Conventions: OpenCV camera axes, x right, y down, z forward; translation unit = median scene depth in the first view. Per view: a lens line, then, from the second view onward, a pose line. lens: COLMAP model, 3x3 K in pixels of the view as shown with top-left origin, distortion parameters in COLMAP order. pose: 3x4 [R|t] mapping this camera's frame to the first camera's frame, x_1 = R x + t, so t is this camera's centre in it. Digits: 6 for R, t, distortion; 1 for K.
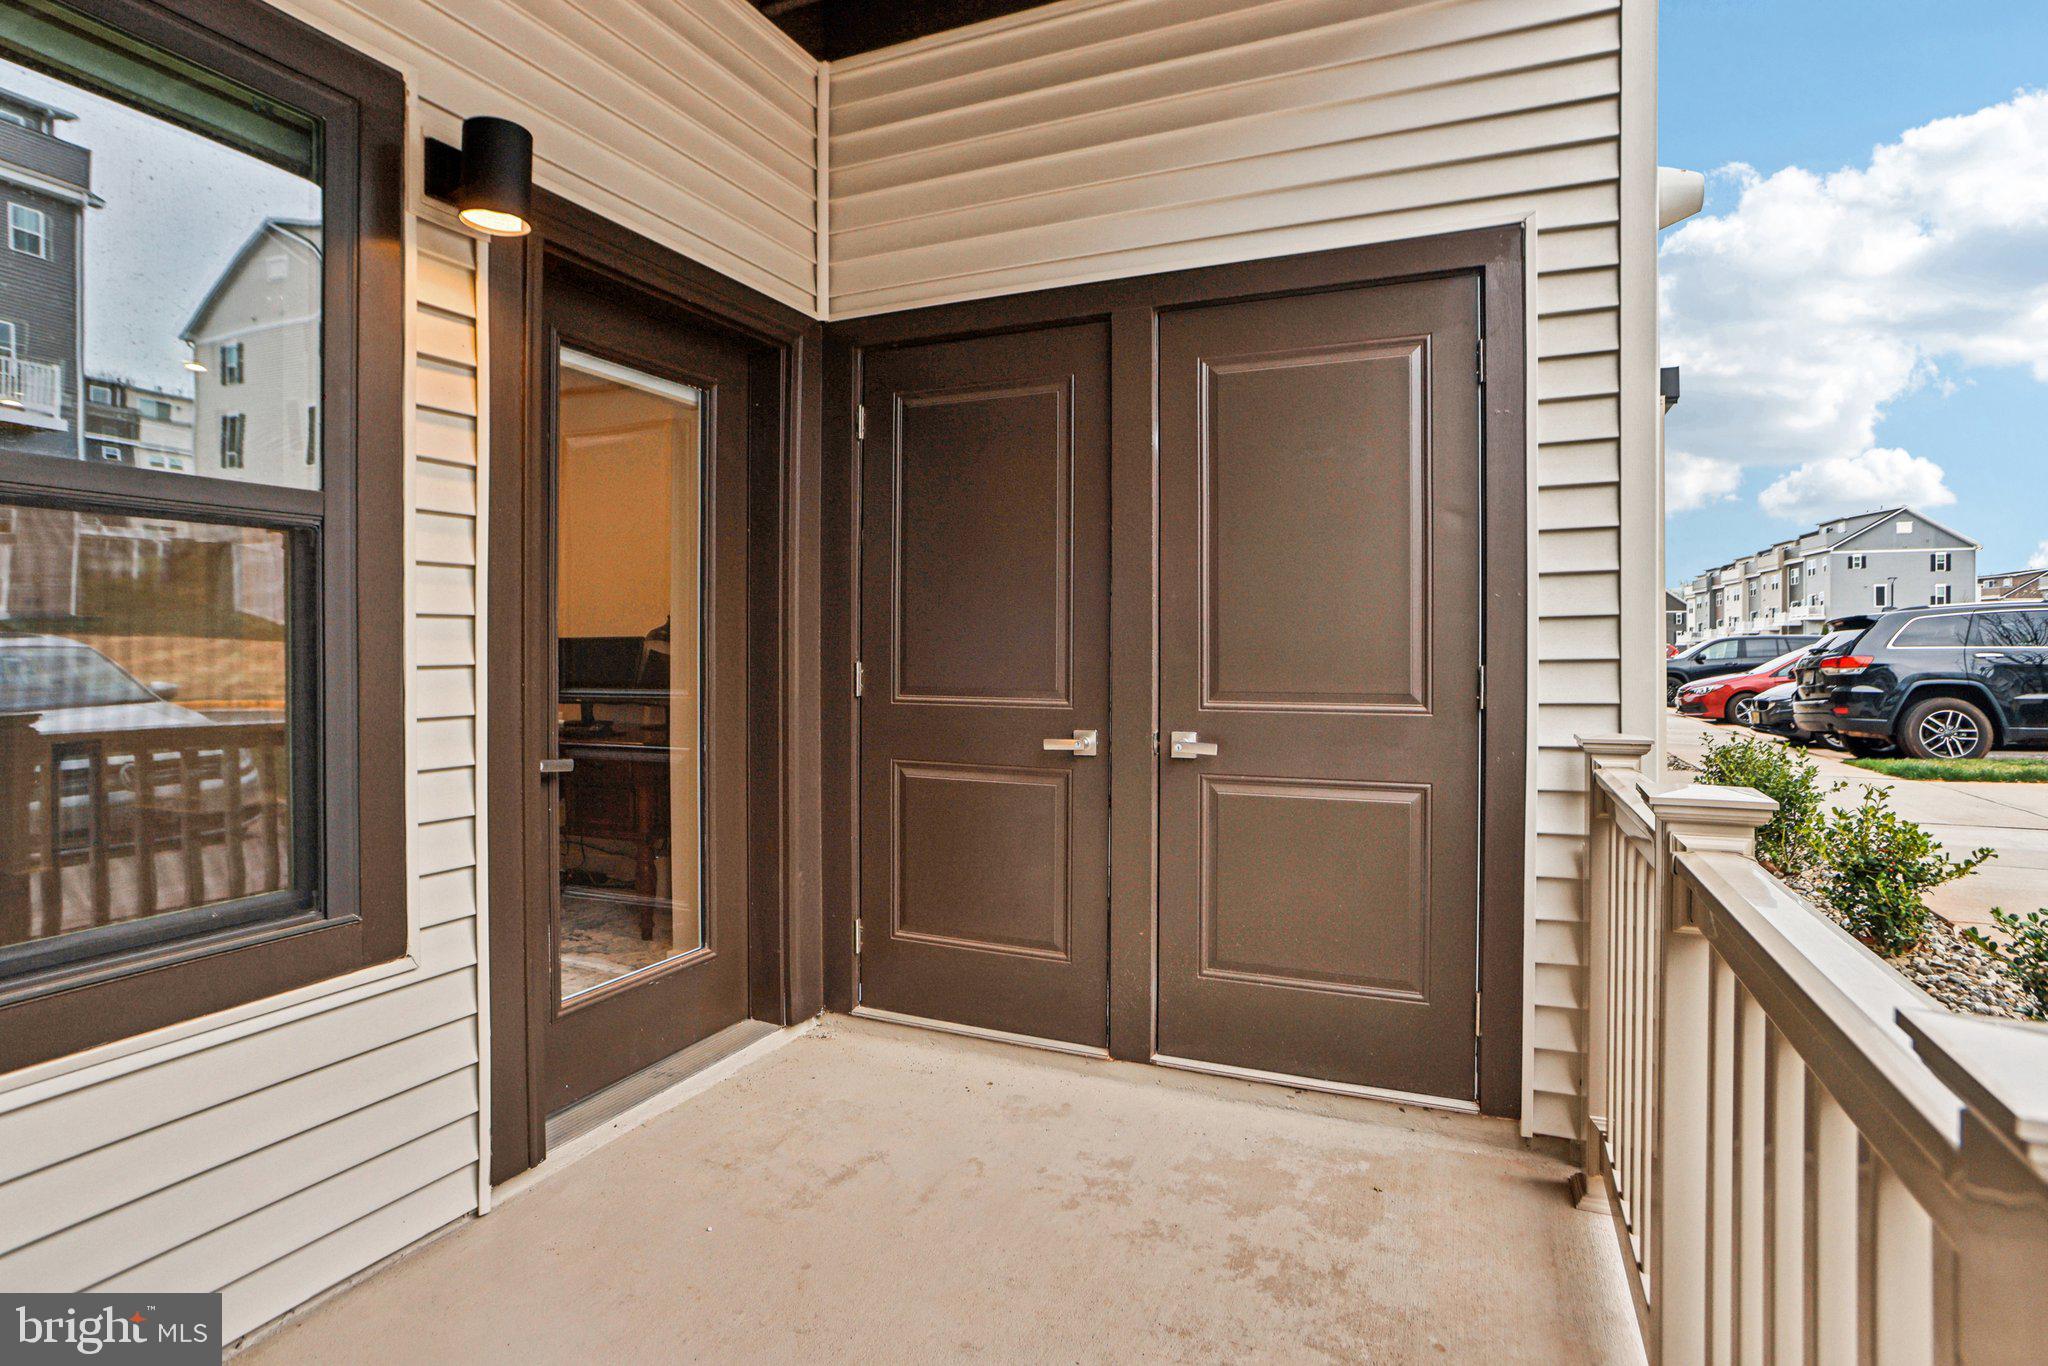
lens RADIAL K [[1077.6, 0, 992.8], [0, 1077.6, 647.4], [0, 0, 1]] dist [-0.046995, 0.027323]
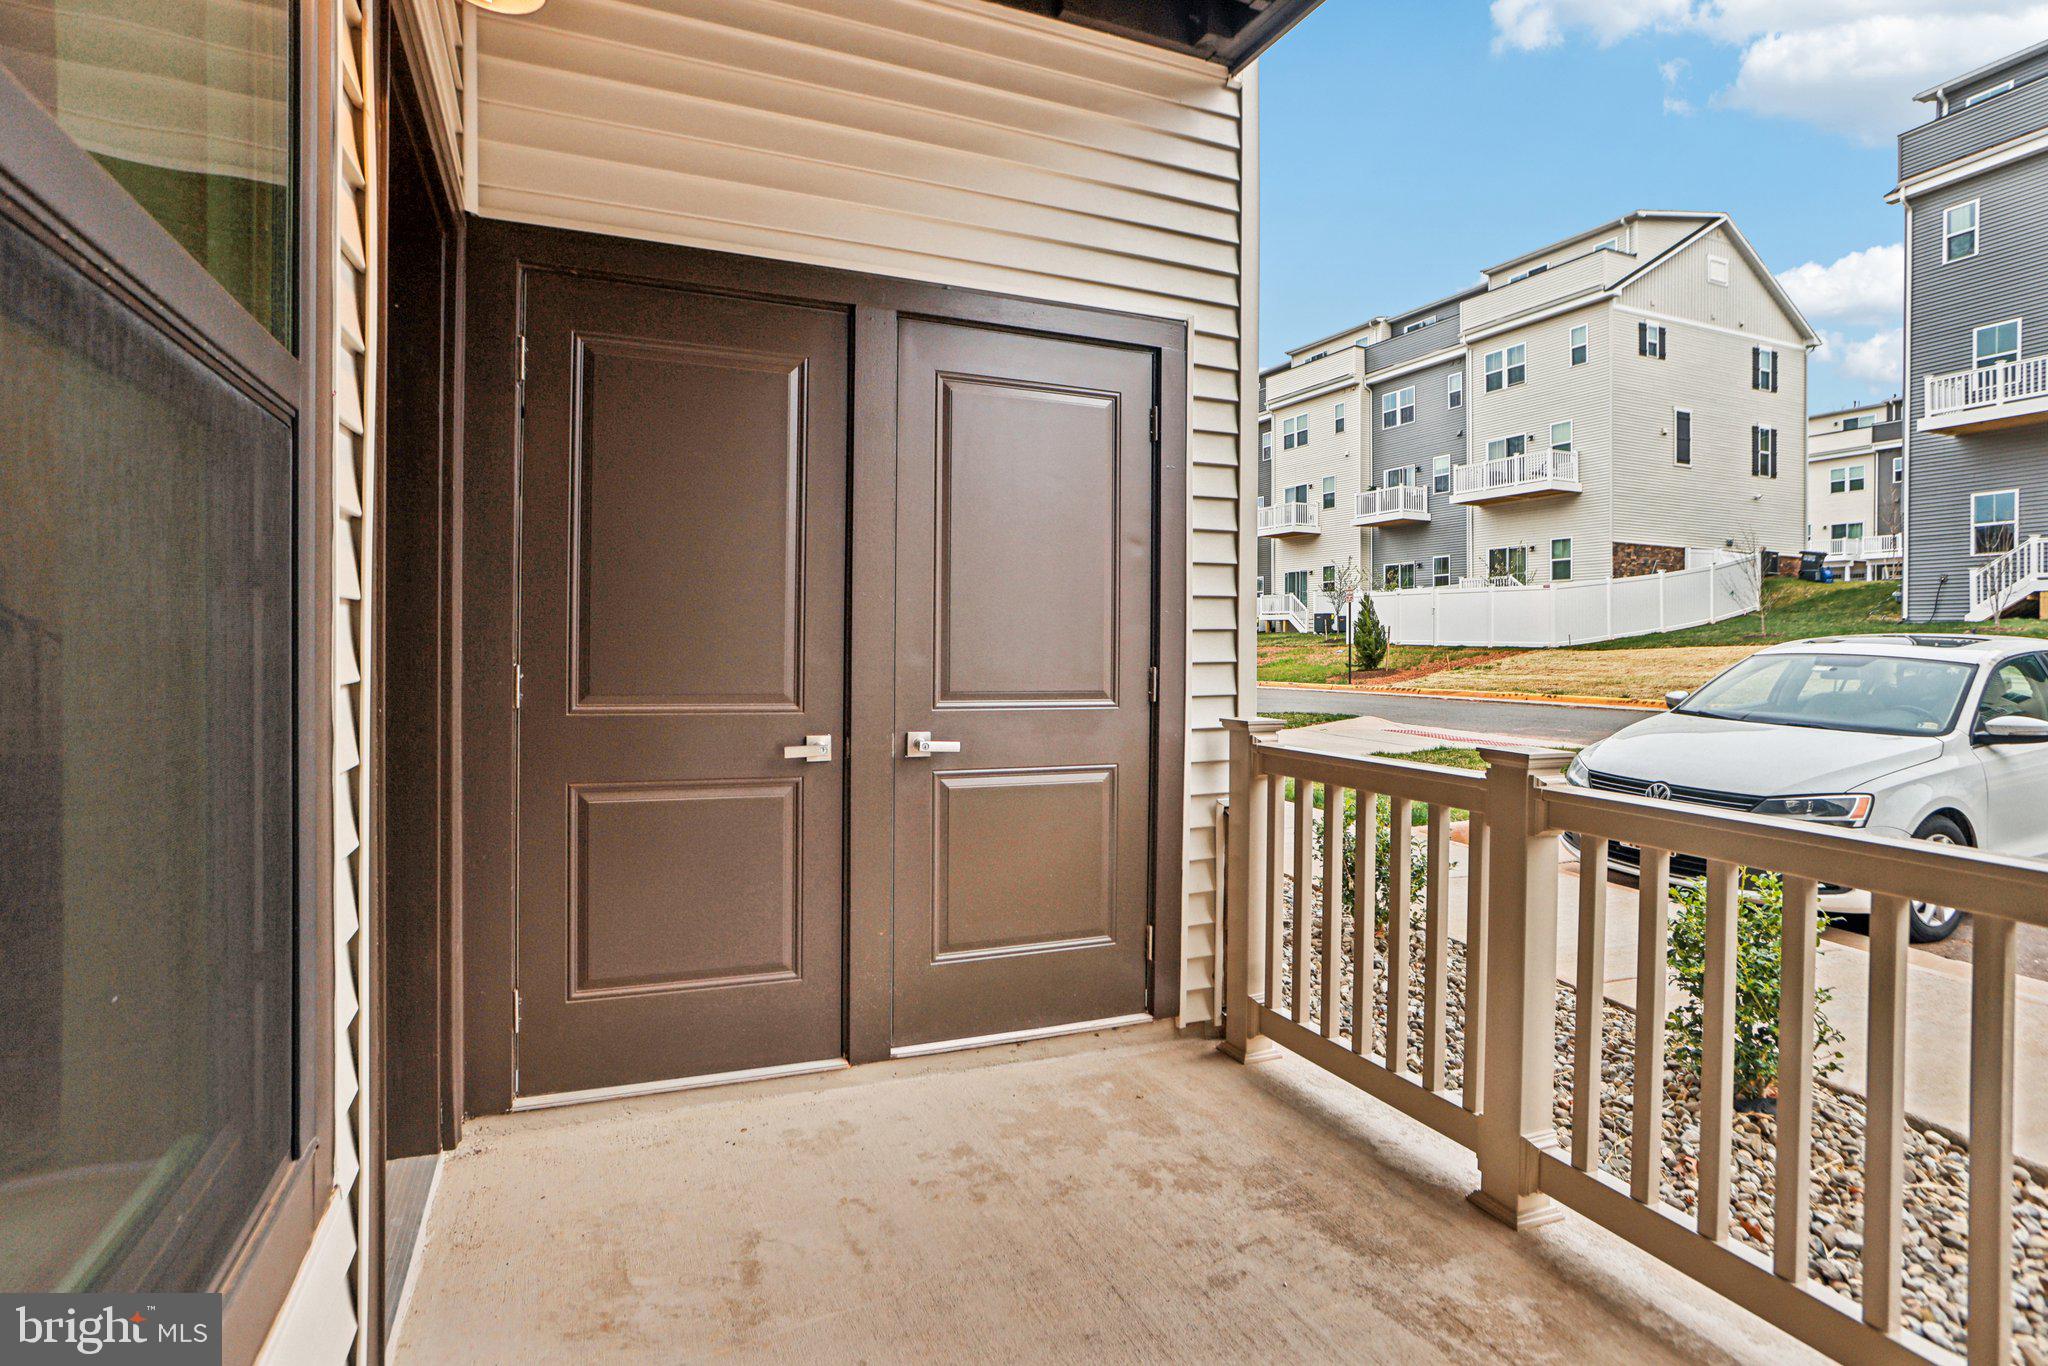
lens RADIAL K [[1077.6, 0, 1022.9], [0, 1077.6, 668.0], [0, 0, 1]] dist [-0.046995, 0.027323]
pose [[0.670439, -0.005298, 0.741946, -0.528838], [-0.012902, 0.999740, 0.018797, -0.003003], [-0.741852, -0.022175, 0.670196, 0.238435]]
